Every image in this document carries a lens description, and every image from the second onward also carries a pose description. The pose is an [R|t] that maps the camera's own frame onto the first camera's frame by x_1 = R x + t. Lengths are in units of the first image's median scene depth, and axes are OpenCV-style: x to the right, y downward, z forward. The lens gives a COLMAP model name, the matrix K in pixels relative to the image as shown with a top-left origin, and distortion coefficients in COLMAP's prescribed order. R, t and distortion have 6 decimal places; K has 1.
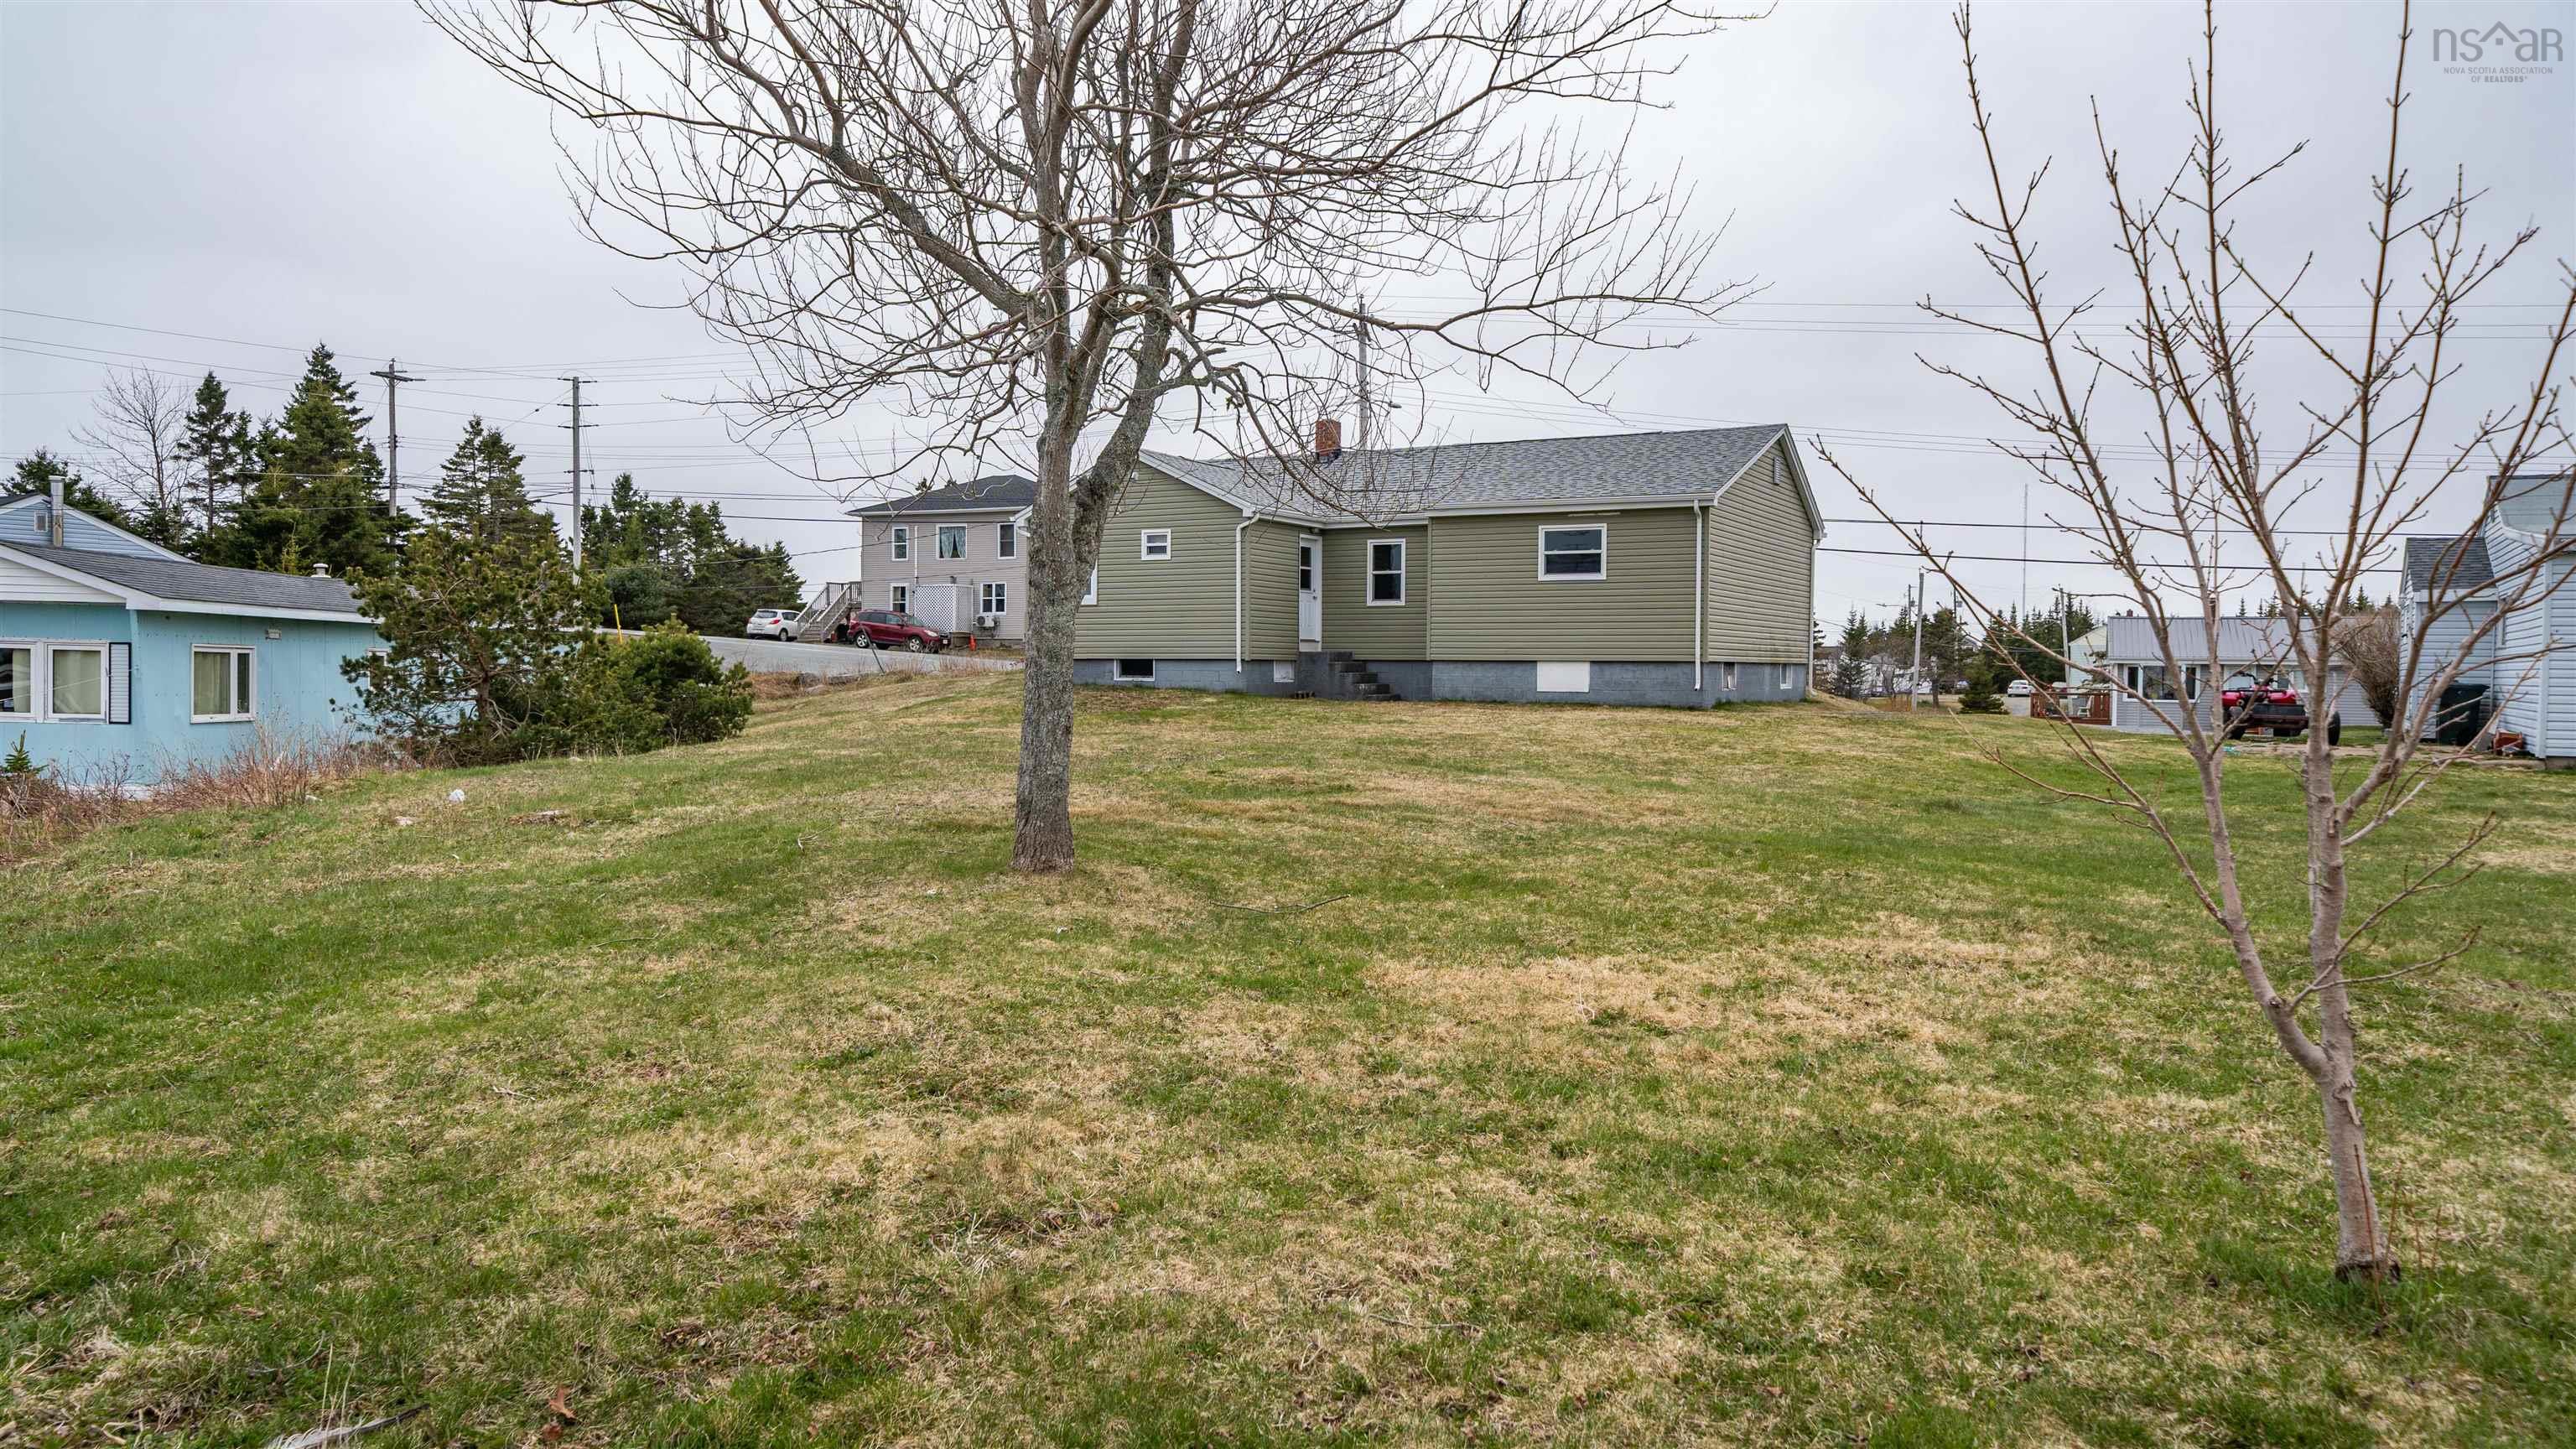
lens RADIAL K [[1815.1, 0, 1289.1], [0, 1815.1, 718.6], [0, 0, 1]] dist [0.009727, 0.001356]
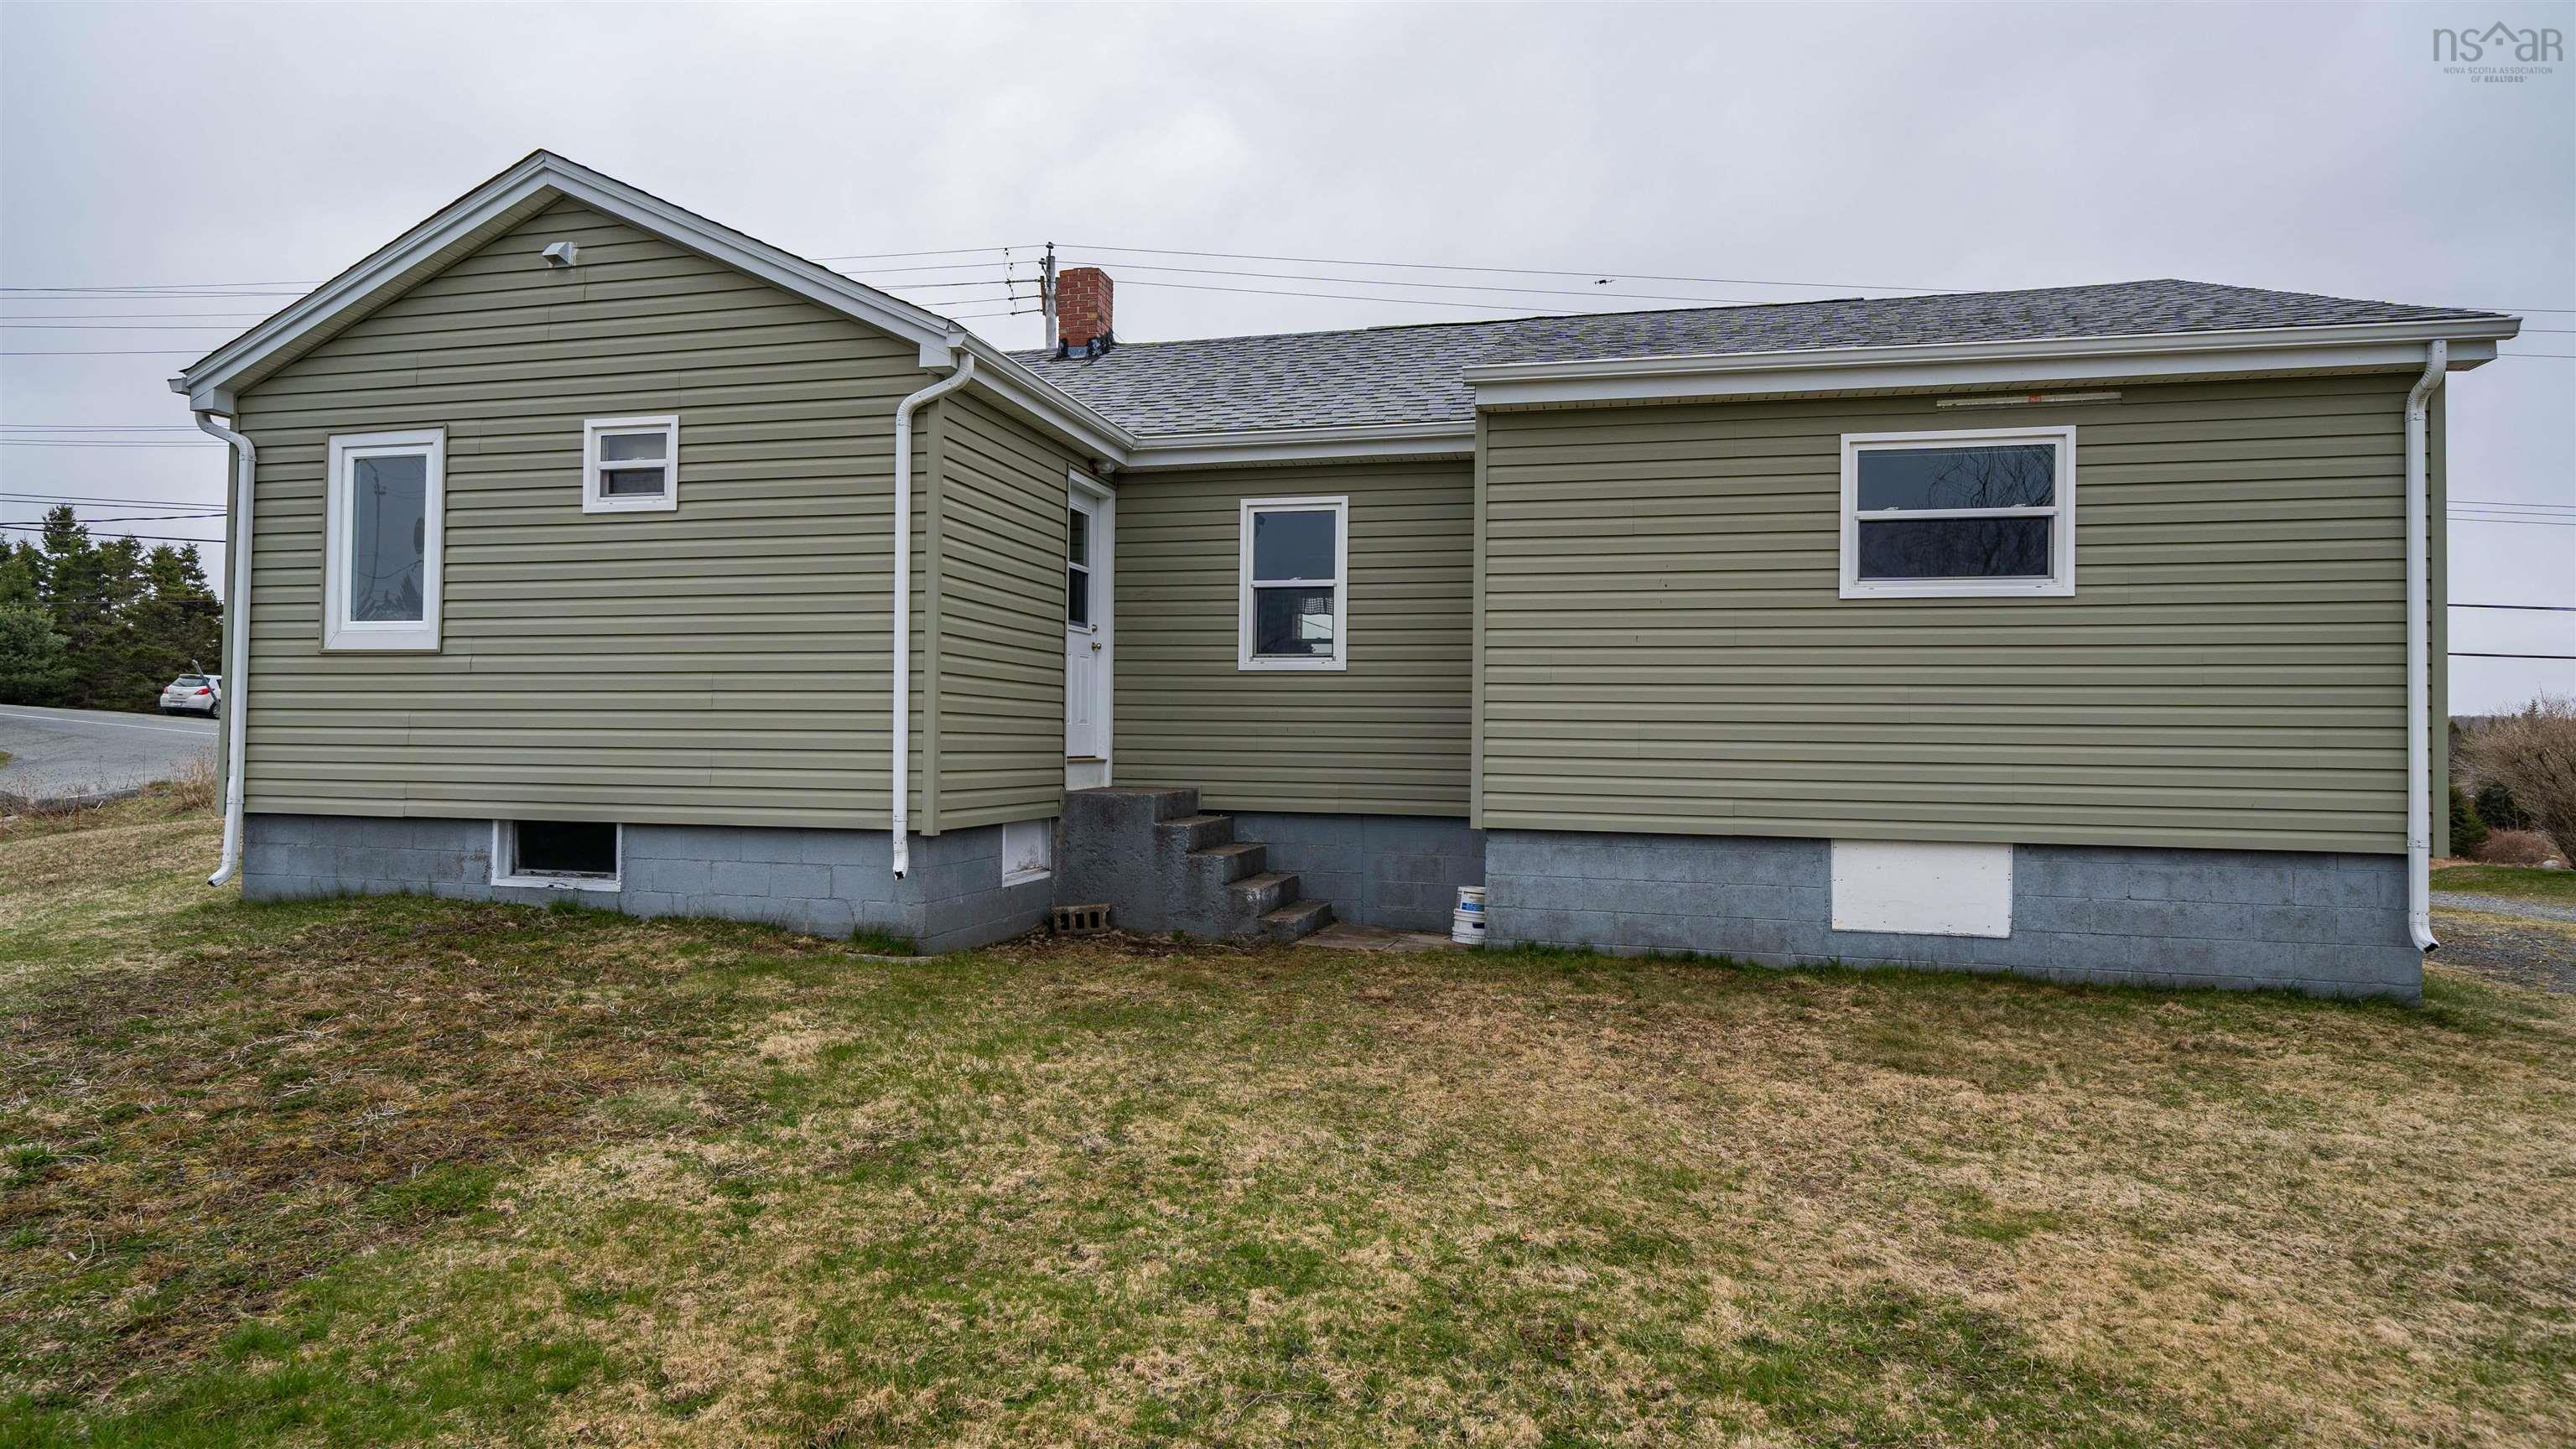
lens RADIAL K [[1447.9, 0, 1281.2], [0, 1447.9, 722.1], [0, 0, 1]] dist [0.001571, 0.000214]
pose [[0.966222, 0.009270, 0.257546, -0.027692], [0.000863, 0.999231, -0.039205, -0.040166], [-0.257711, 0.038103, 0.965470, 0.719662]]
